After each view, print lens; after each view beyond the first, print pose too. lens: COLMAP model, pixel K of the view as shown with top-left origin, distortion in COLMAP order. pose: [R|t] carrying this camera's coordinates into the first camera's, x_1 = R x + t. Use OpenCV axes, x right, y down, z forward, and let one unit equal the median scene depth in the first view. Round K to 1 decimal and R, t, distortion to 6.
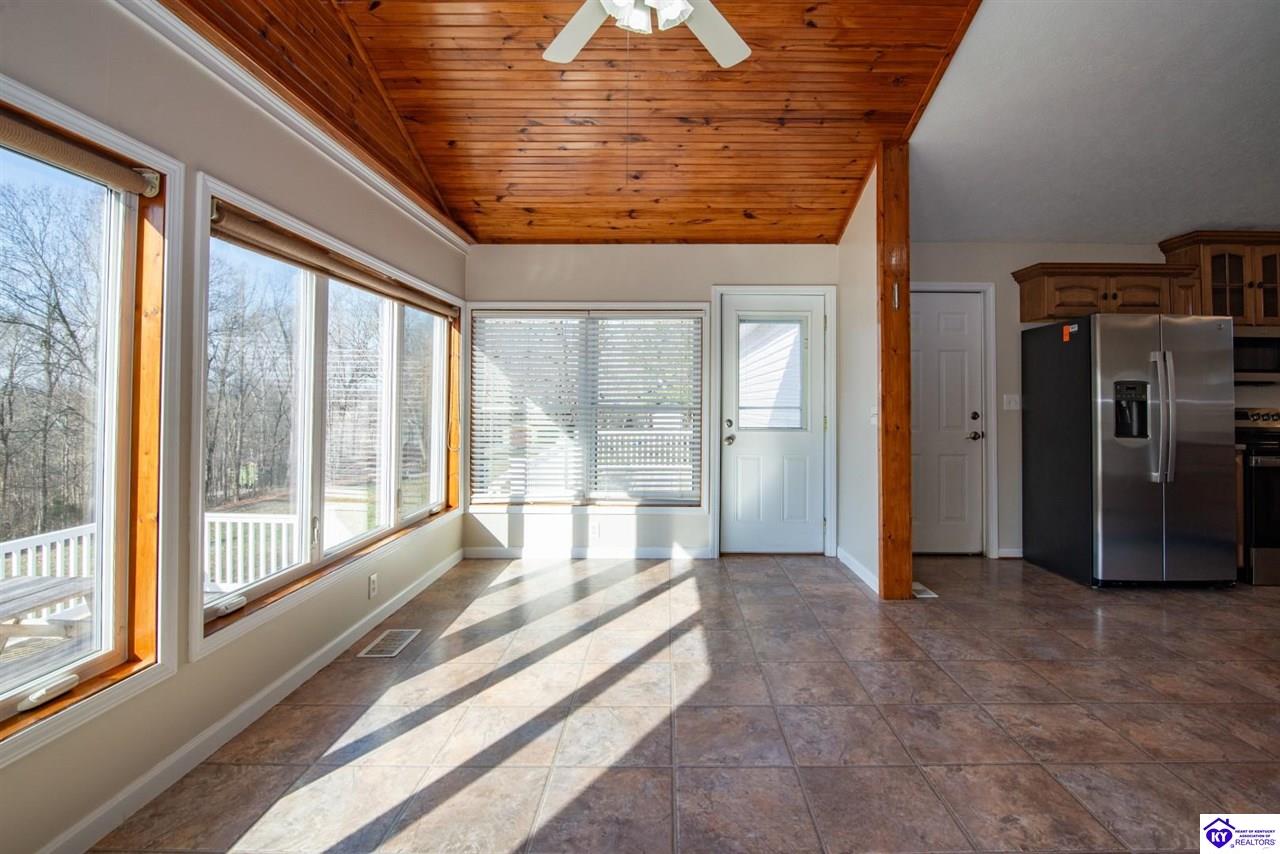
lens RADIAL K [[599.9, 0, 668.1], [0, 599.9, 390.5], [0, 0, 1]] dist [-0.016063, 0.000541]
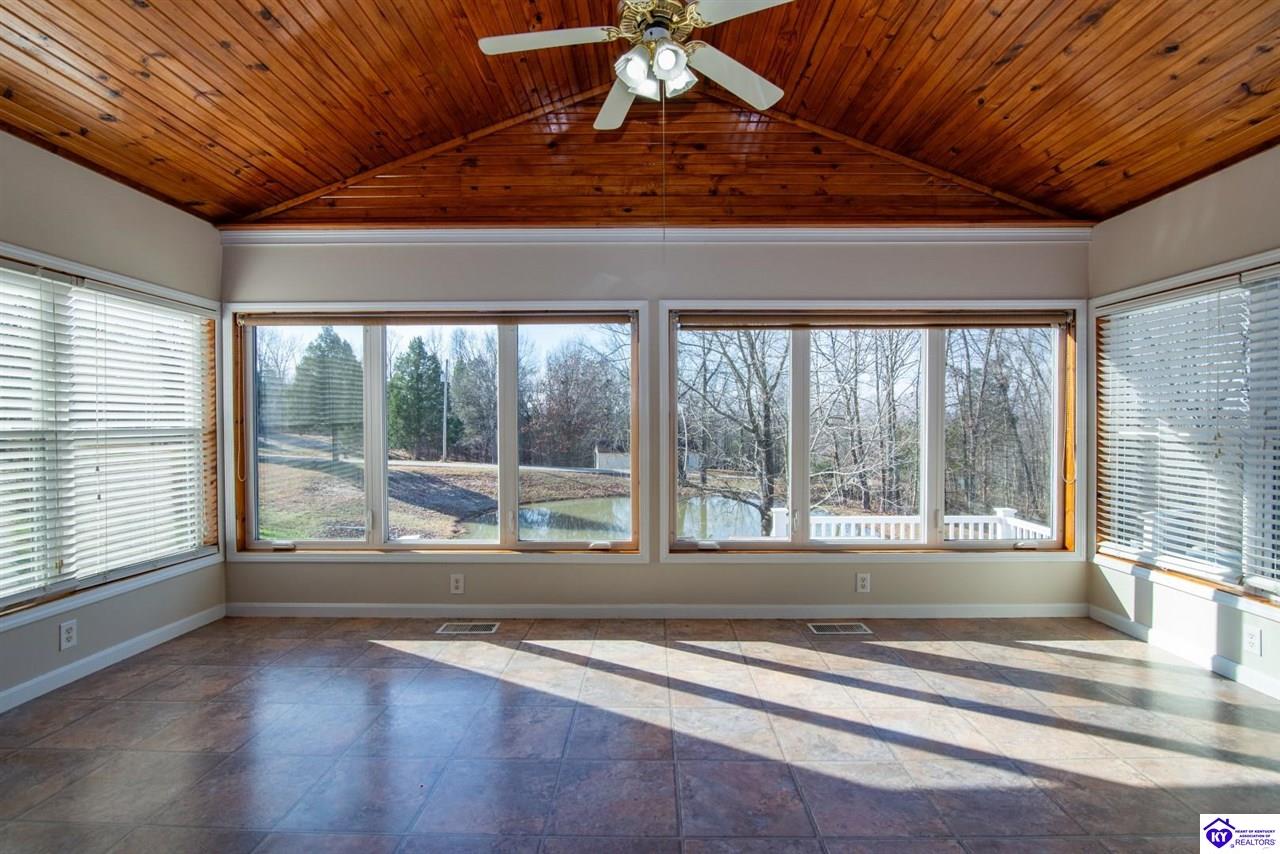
lens RADIAL K [[599.9, 0, 649.5], [0, 599.9, 429.0], [0, 0, 1]] dist [-0.016063, 0.000541]
pose [[0.003703, 0.010238, -0.999941, 0.531946], [0.018514, 0.999775, 0.010305, 0.006904], [0.999822, -0.018551, 0.003513, 0.467276]]
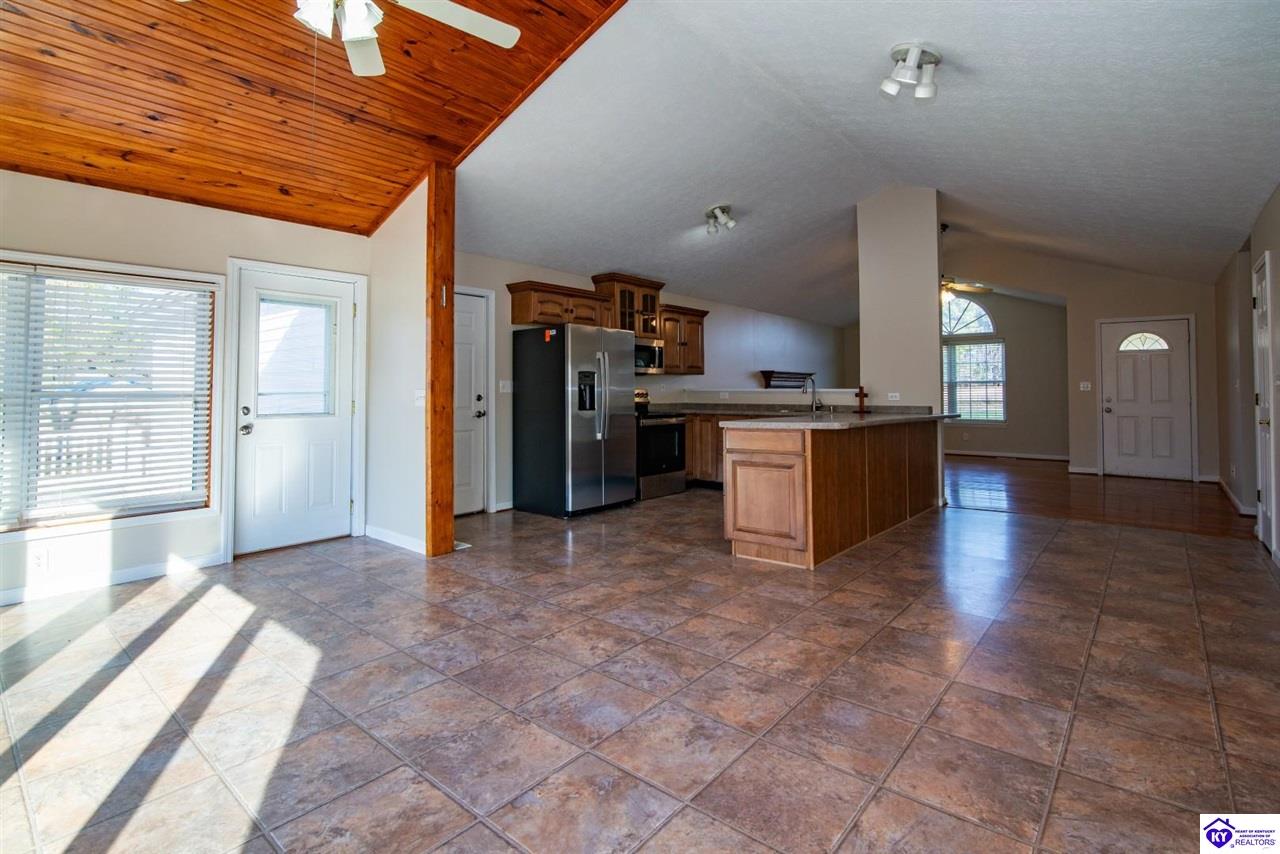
lens RADIAL K [[599.9, 0, 651.1], [0, 599.9, 370.9], [0, 0, 1]] dist [-0.016063, 0.000541]
pose [[0.641074, 0.016257, 0.767307, -0.233470], [-0.007380, 0.999860, -0.015018, 0.003655], [-0.767443, 0.003965, 0.641105, -0.059545]]
